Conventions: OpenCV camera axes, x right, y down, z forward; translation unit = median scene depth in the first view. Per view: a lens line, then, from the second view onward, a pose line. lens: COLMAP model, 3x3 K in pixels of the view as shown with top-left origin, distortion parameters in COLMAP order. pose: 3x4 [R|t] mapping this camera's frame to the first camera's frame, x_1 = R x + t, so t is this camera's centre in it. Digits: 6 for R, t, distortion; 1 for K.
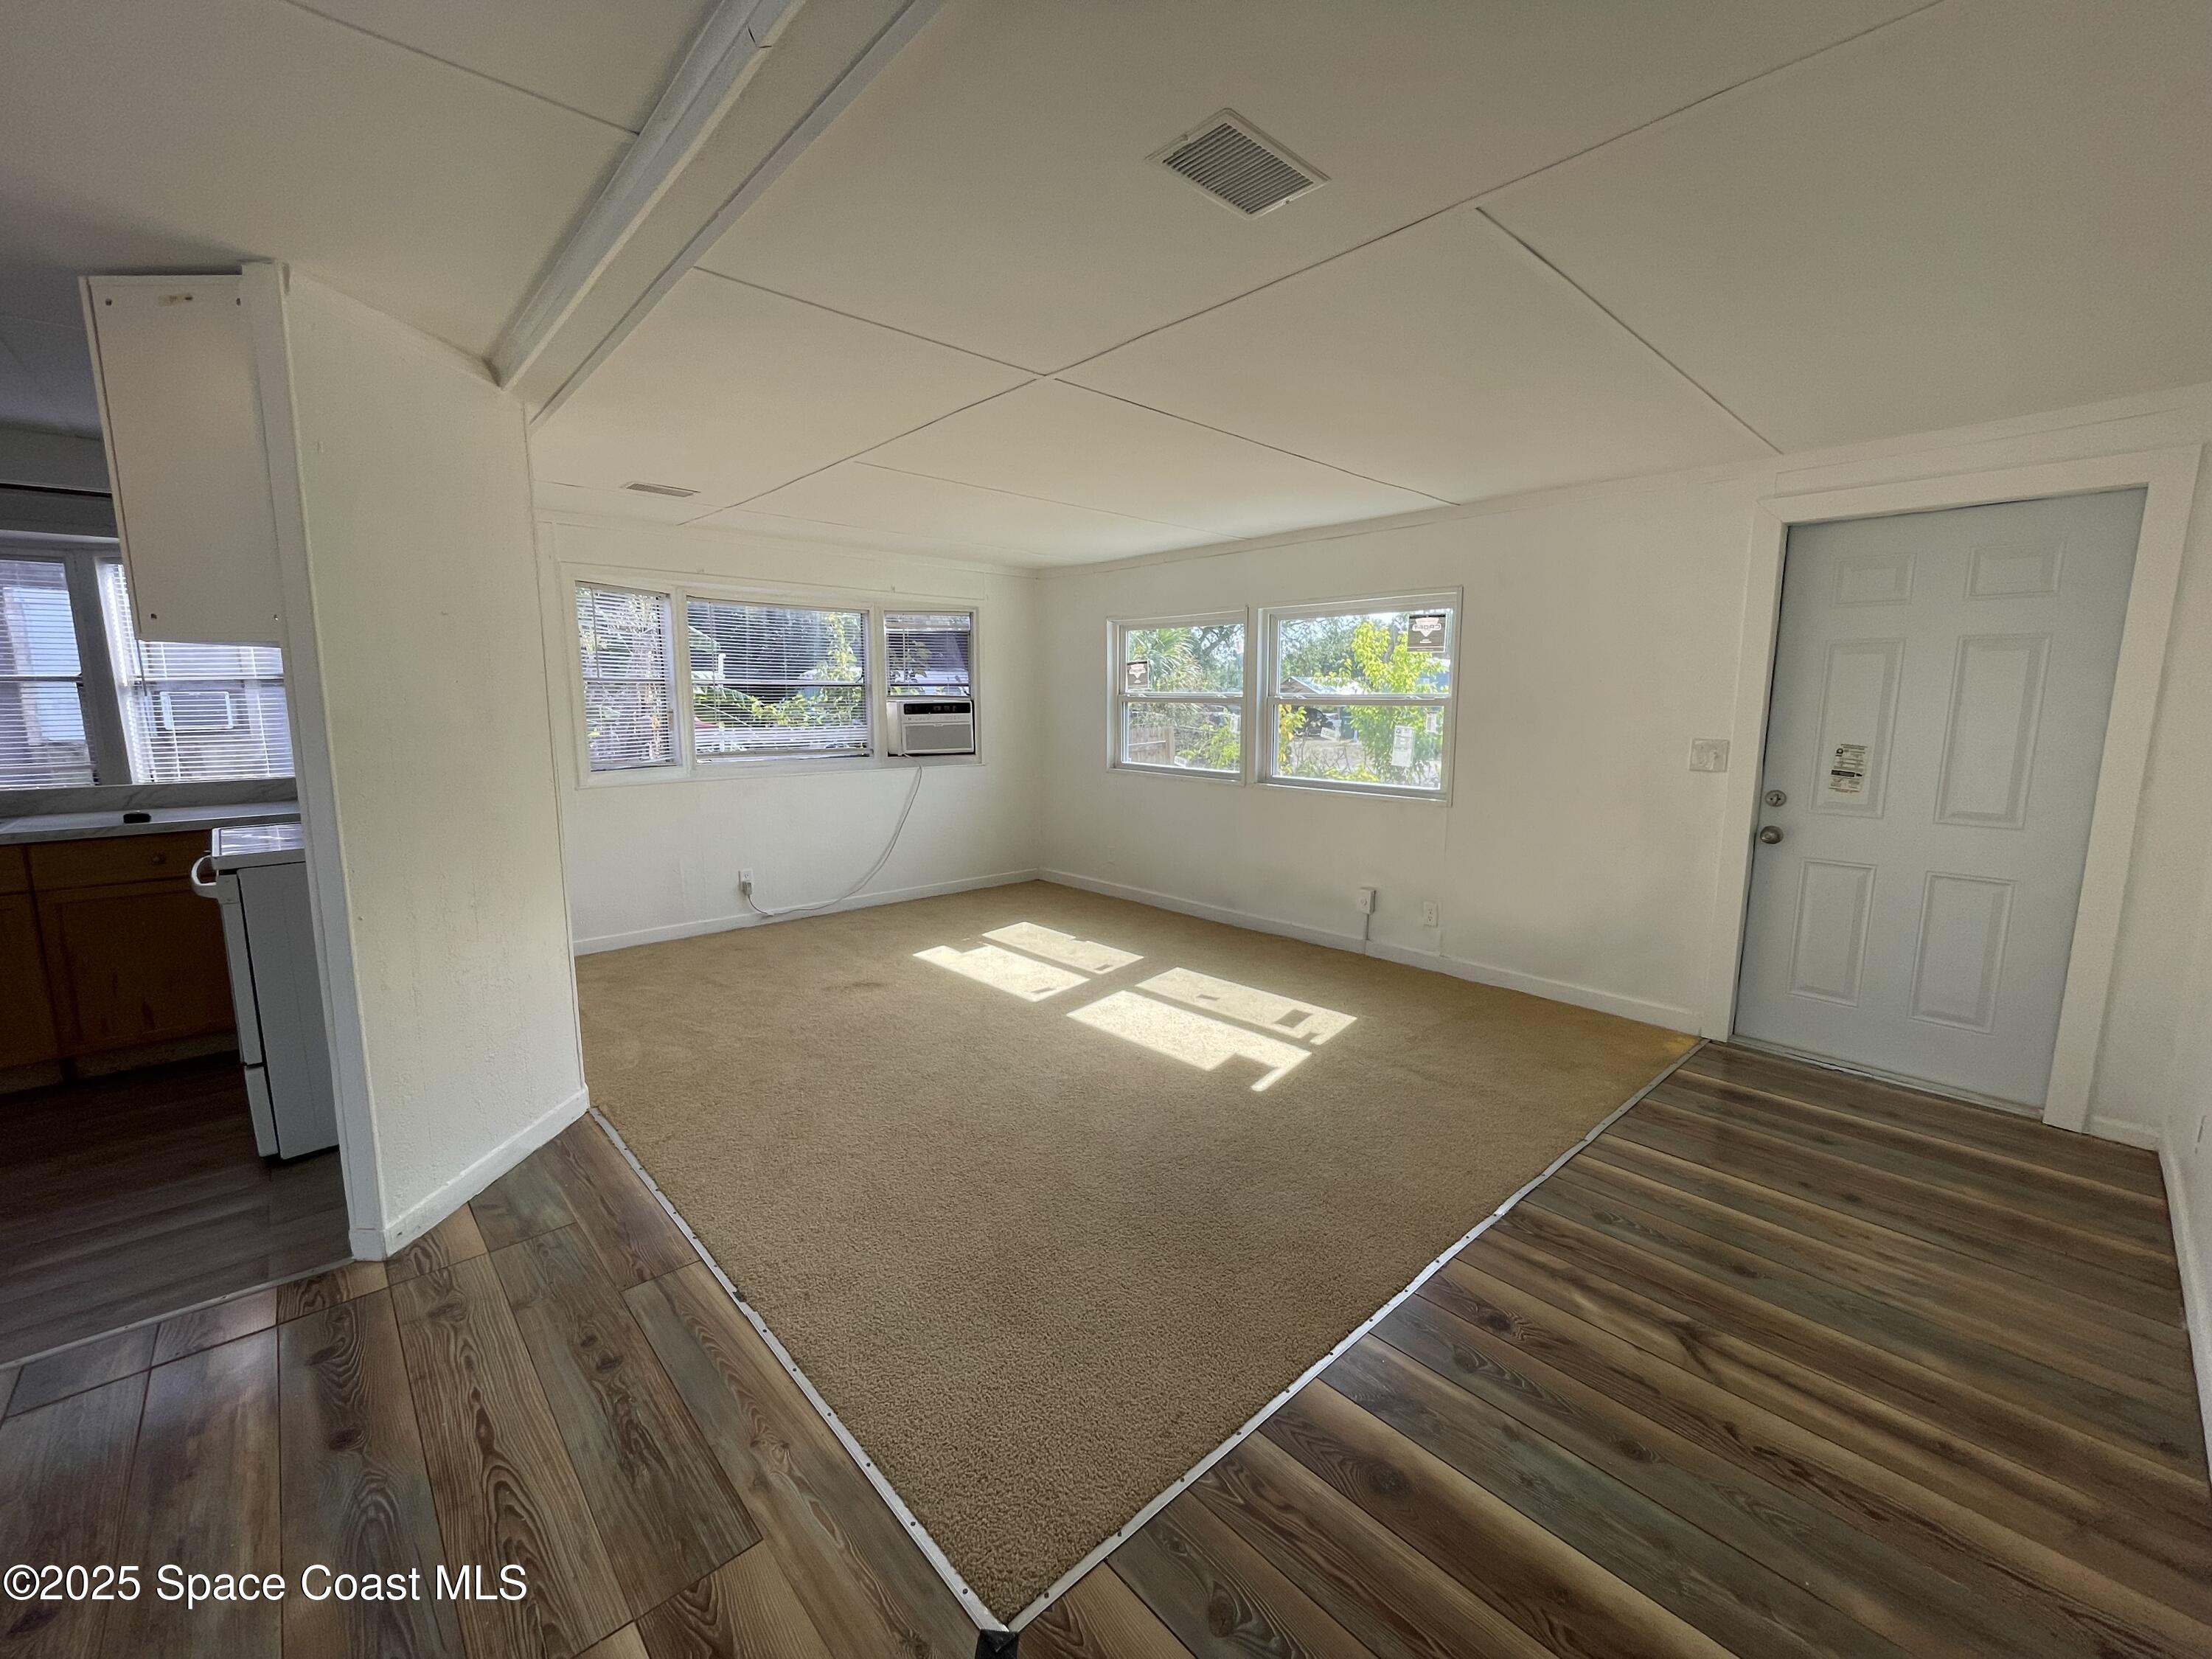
lens RADIAL K [[903.9, 0, 1106.0], [0, 903.9, 829.5], [0, 0, 1]] dist [-0.001083, -0.000038]
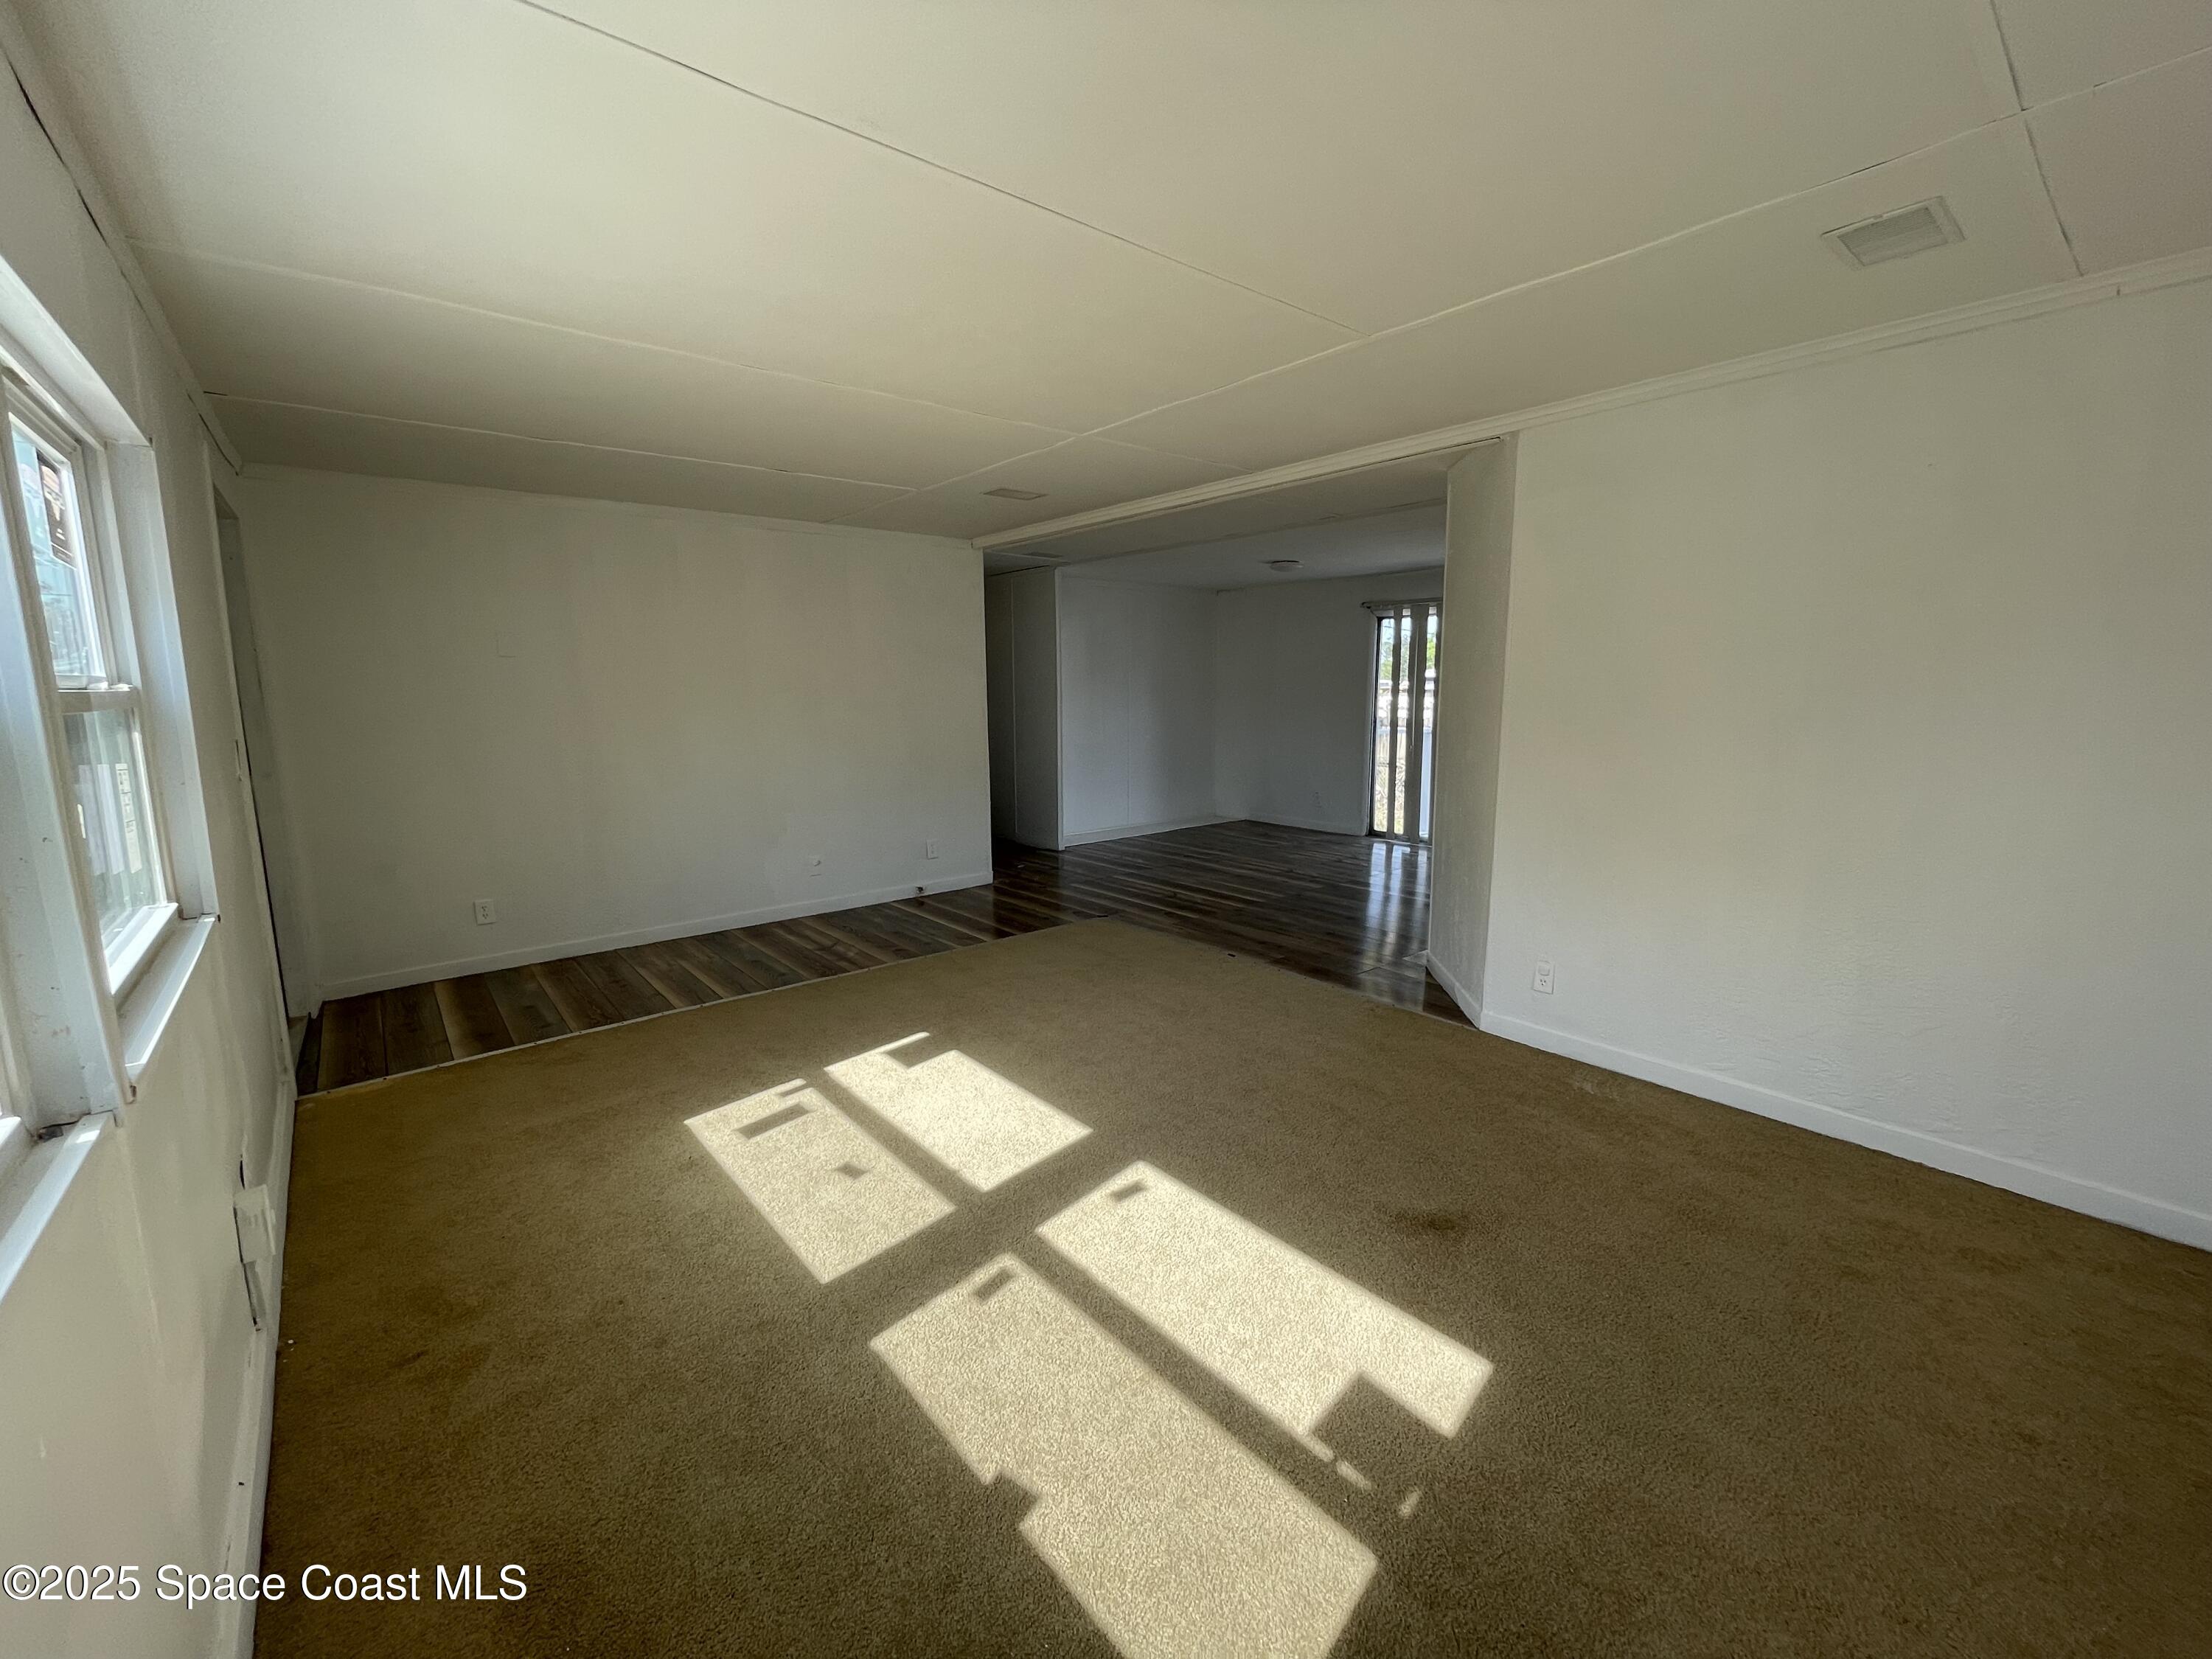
lens RADIAL K [[903.9, 0, 1106.0], [0, 903.9, 829.5], [0, 0, 1]] dist [-0.001083, -0.000038]
pose [[-0.999706, -0.002248, 0.024122, -0.132953], [0.005059, 0.954368, 0.298591, -0.377474], [-0.023692, 0.298626, -0.954076, 2.628384]]
